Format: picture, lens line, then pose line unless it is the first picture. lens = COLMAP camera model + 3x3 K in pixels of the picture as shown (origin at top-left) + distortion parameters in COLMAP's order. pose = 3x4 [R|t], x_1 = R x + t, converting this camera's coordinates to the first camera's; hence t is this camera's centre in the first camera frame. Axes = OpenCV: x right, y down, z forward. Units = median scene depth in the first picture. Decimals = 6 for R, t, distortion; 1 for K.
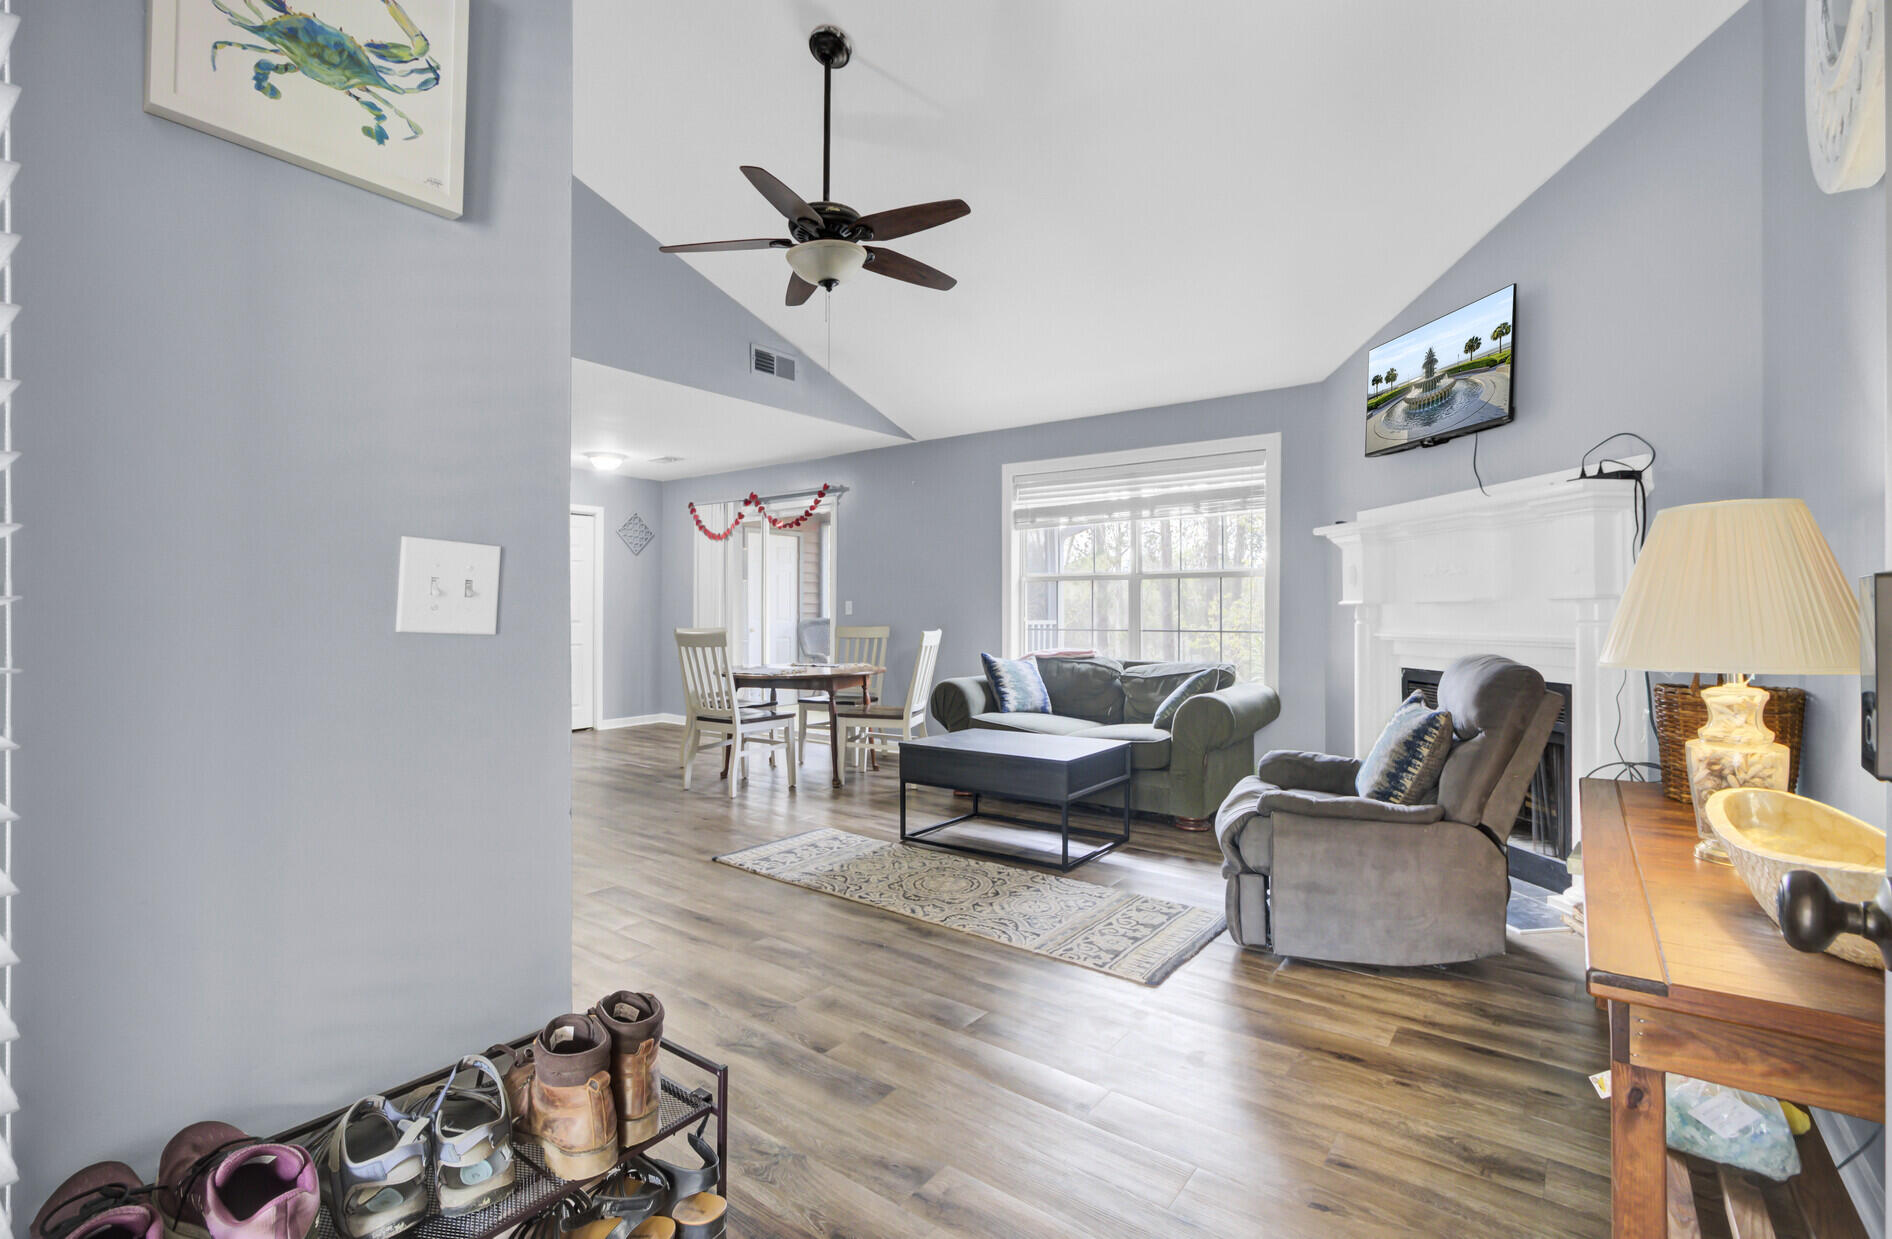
lens RADIAL K [[863.2, 0, 935.1], [0, 863.2, 598.9], [0, 0, 1]] dist [-0.002292, 0.004834]
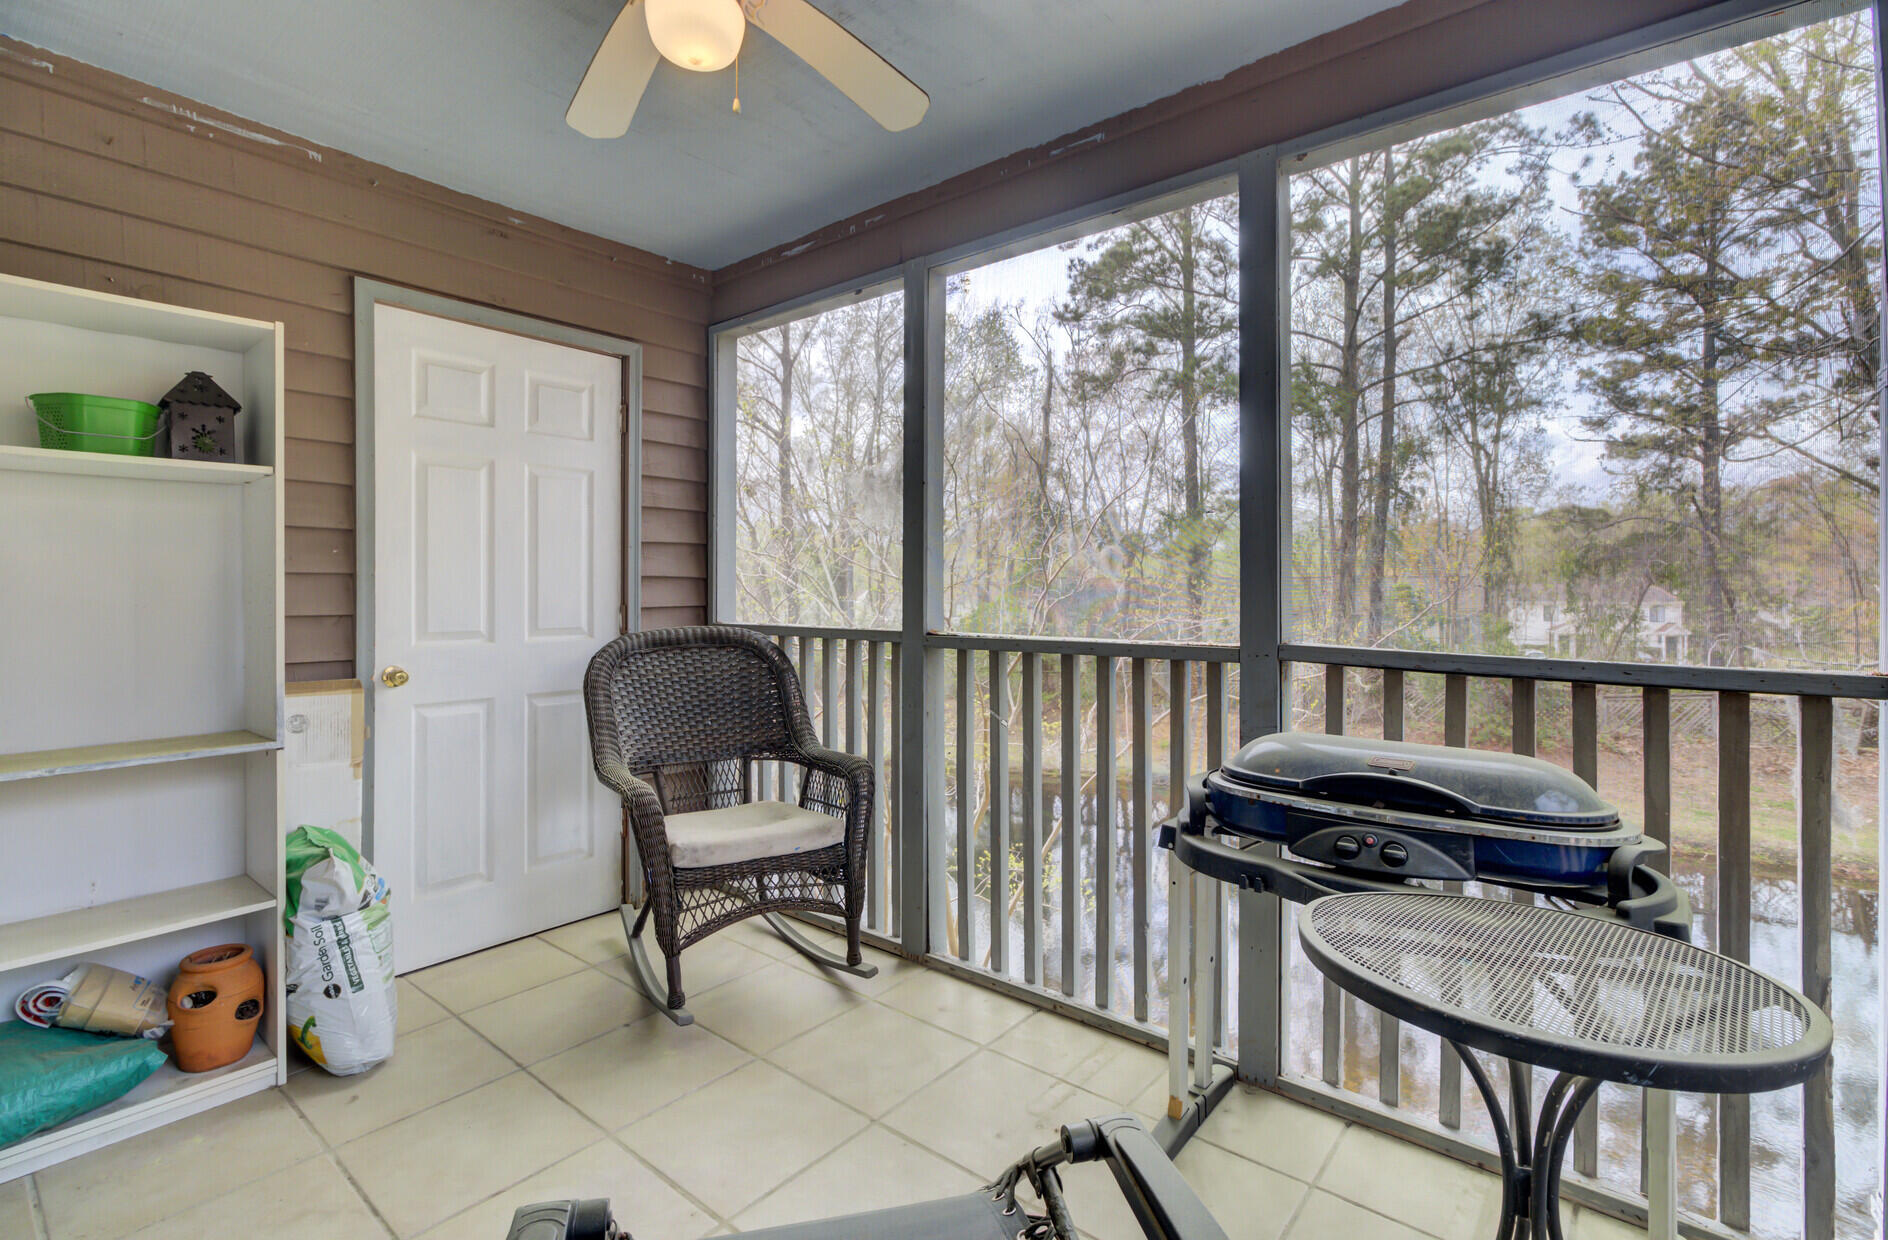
lens RADIAL K [[868.2, 0, 933.3], [0, 868.2, 583.3], [0, 0, 1]] dist [0.000316, 0.000238]
pose [[0.998757, -0.005336, -0.049564, -0.091859], [0.005631, 0.999967, 0.005801, 0.015575], [0.049531, -0.006073, 0.998754, 1.785295]]
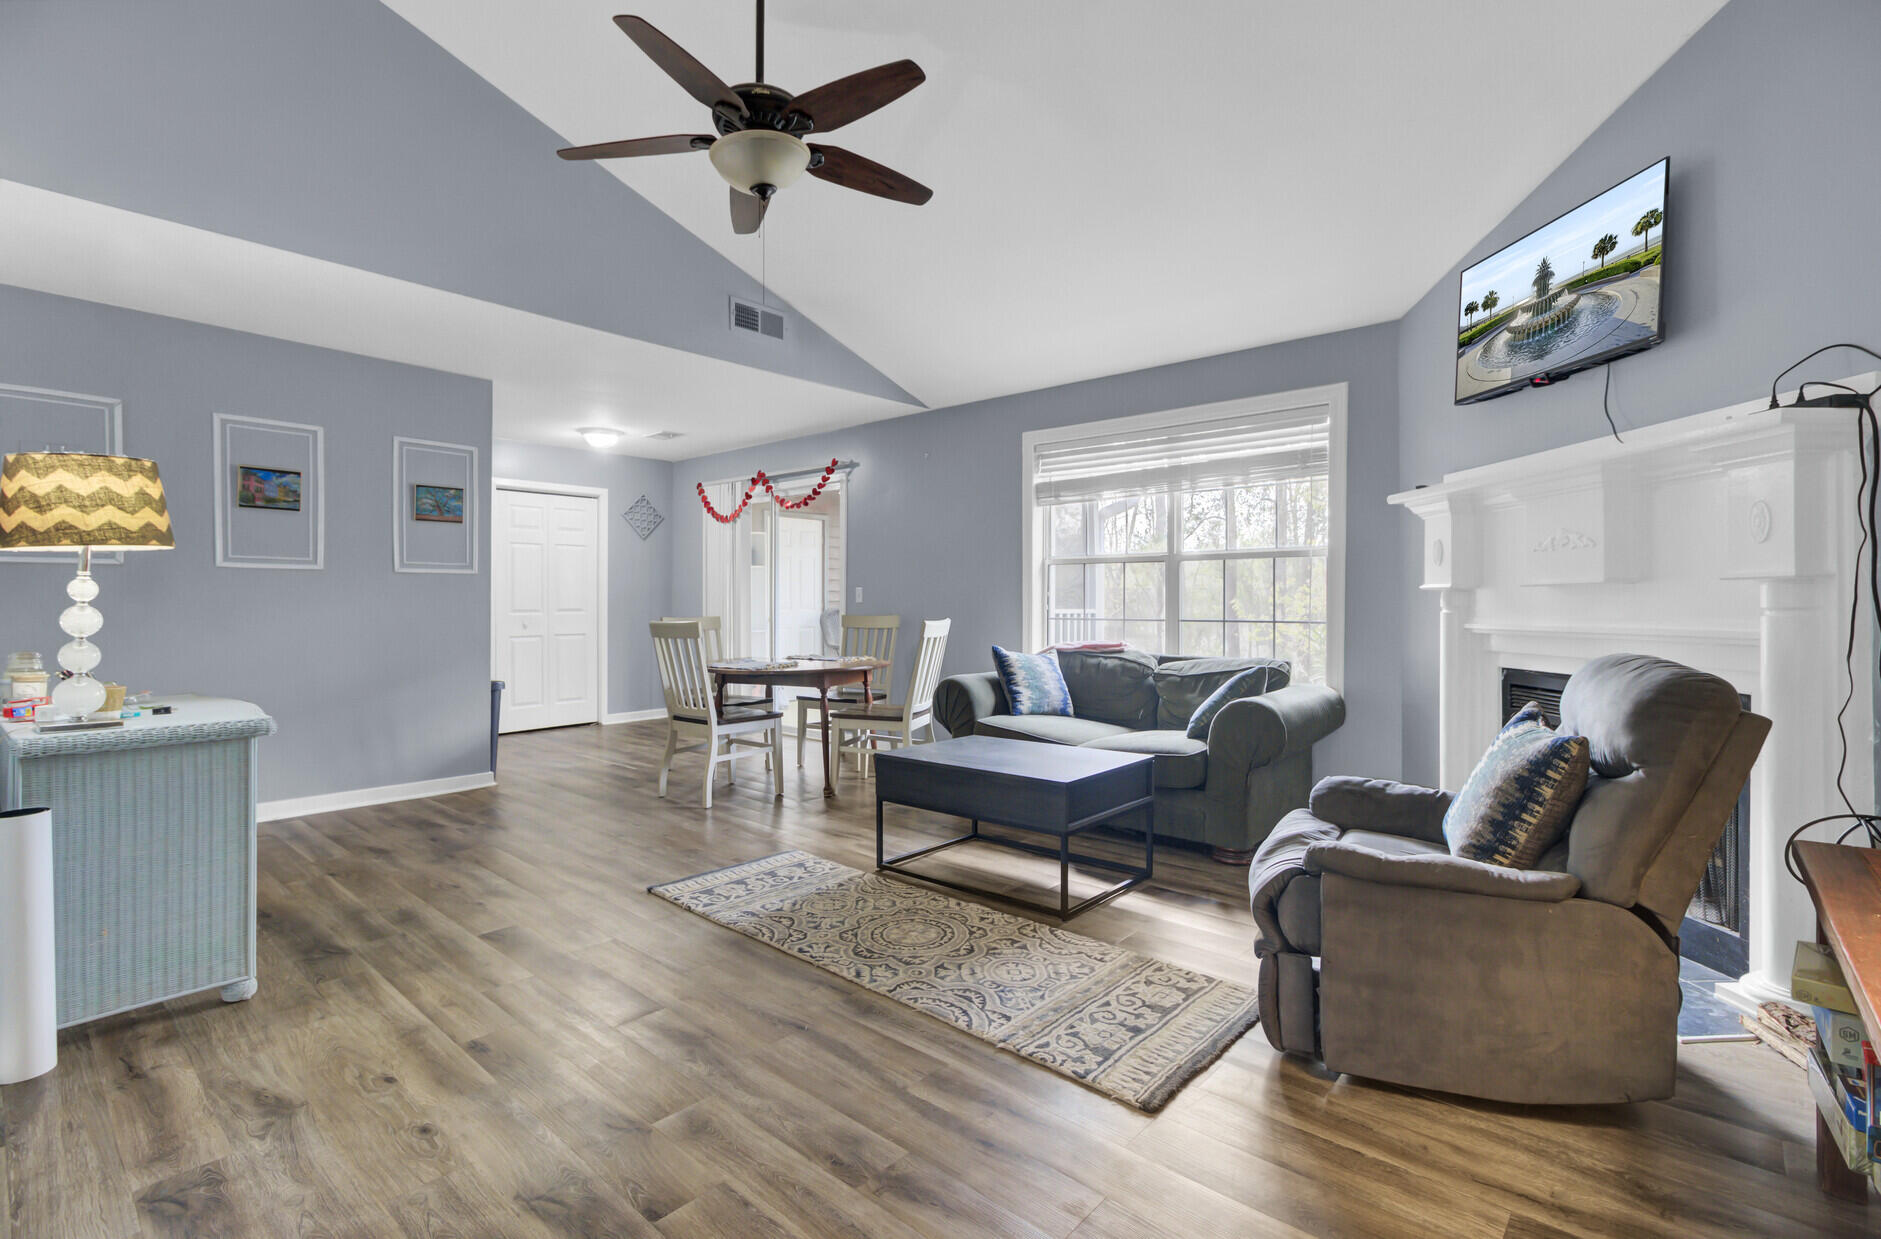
lens RADIAL K [[861.7, 0, 929.3], [0, 861.7, 597.9], [0, 0, 1]] dist [0.001450, 0.000509]
pose [[0.996988, -0.000333, -0.077552, 0.077728], [0.001182, 0.999940, 0.010901, 0.006124], [0.077543, -0.010960, 0.996929, 0.169938]]
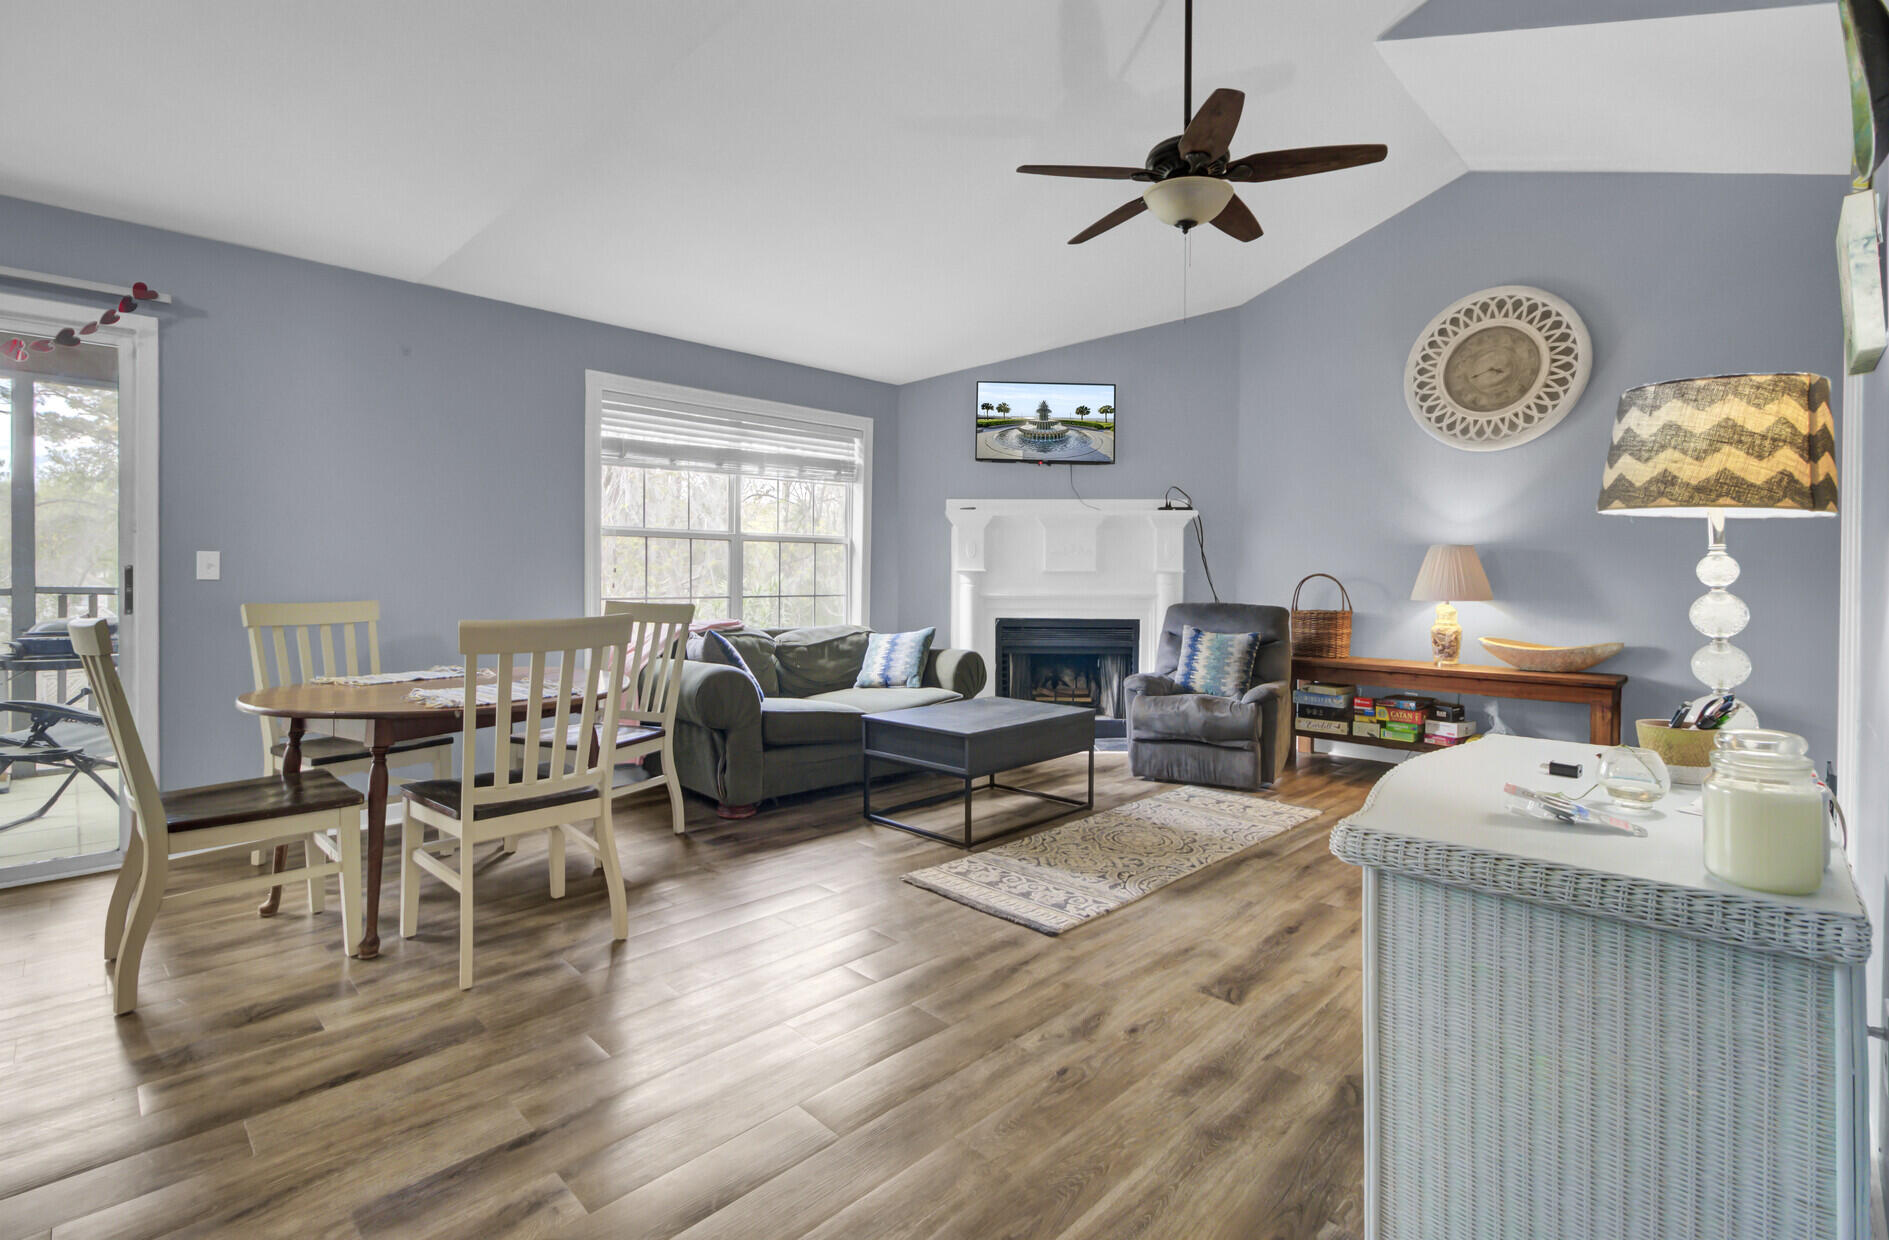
lens RADIAL K [[868.7, 0, 933.8], [0, 868.7, 583.3], [0, 0, 1]] dist [0.000316, 0.000238]
pose [[0.134007, -0.004955, 0.990968, -0.895201], [-0.017927, 0.999812, 0.007424, 0.015634], [-0.990818, -0.018760, 0.133893, 0.940768]]
